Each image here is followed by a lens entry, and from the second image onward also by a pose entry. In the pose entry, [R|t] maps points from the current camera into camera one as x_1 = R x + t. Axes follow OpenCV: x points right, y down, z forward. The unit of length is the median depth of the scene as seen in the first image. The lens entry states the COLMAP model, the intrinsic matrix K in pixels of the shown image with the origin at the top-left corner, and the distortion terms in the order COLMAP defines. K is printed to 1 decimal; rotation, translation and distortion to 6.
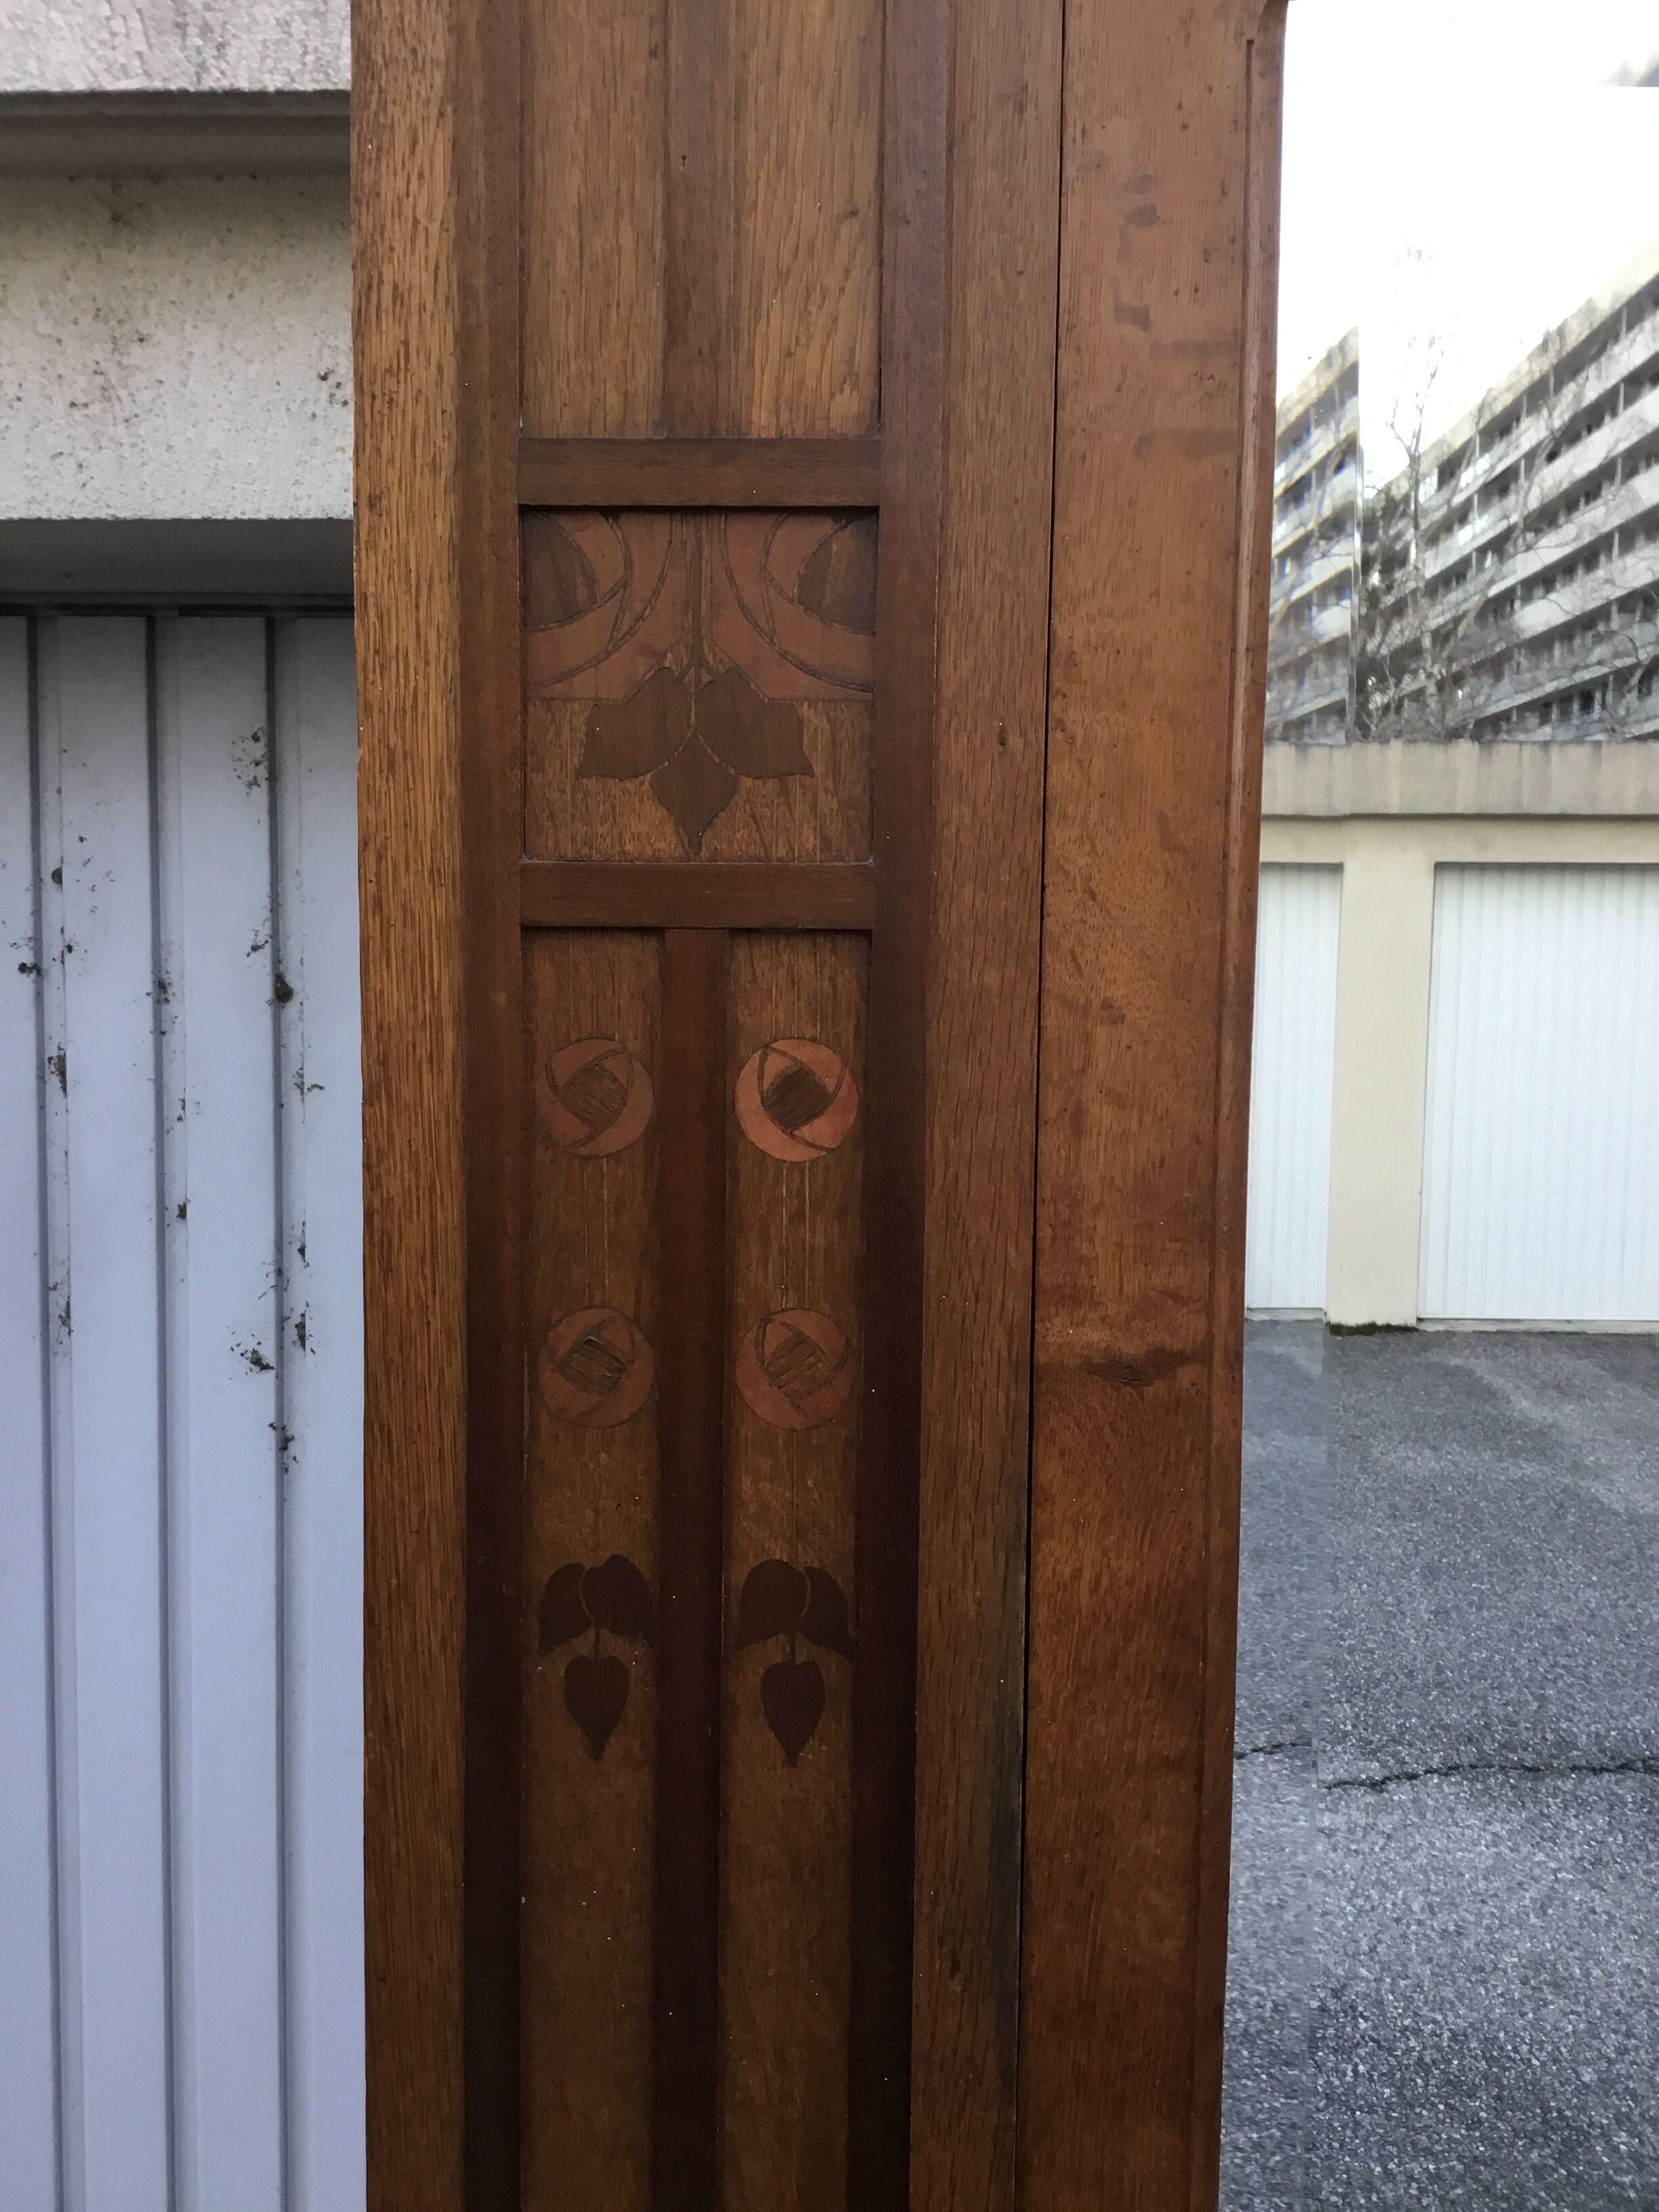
lens RADIAL K [[2018.3, 0, 831.5], [0, 2018.3, 1100.5], [0, 0, 1]] dist [0.013519, 0.000000]
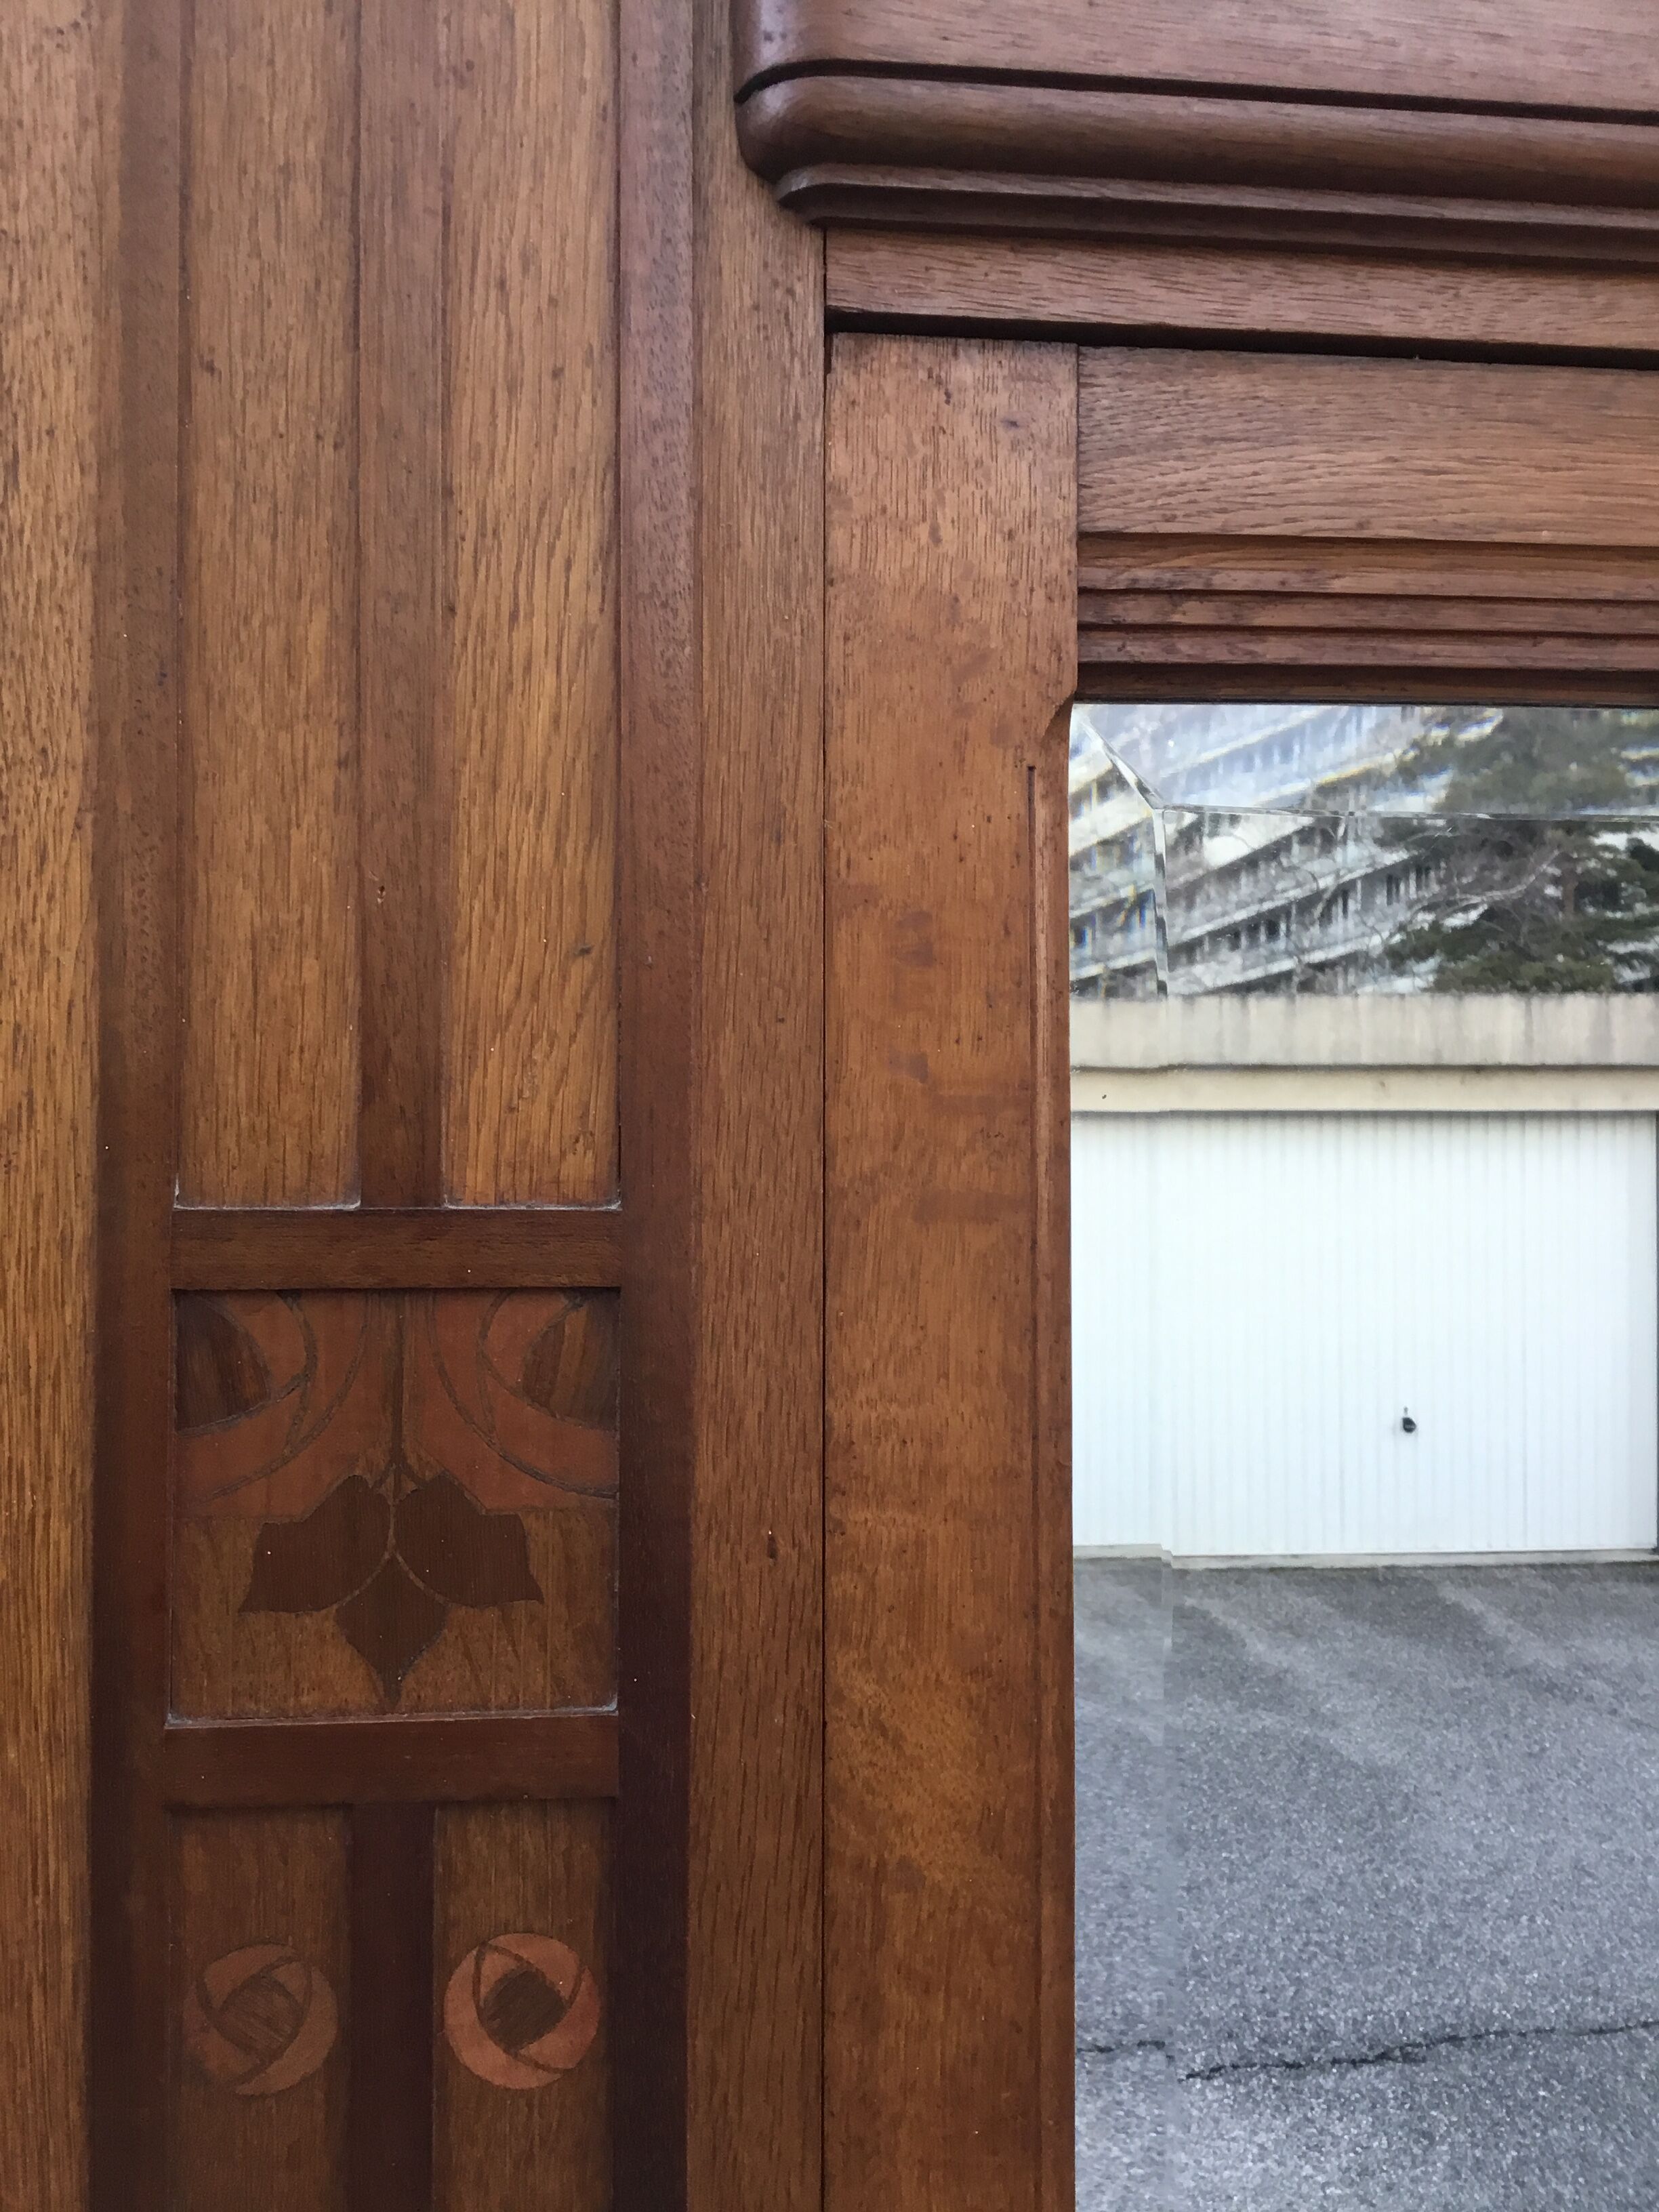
lens RADIAL K [[2018.3, 0, 893.1], [0, 2018.3, 1065.6], [0, 0, 1]] dist [0.013519, 0.000000]
pose [[0.986324, -0.008395, 0.164603, -0.001677], [0.029304, 0.991722, -0.125015, -0.269833], [-0.162191, 0.128129, 0.978405, 0.145224]]
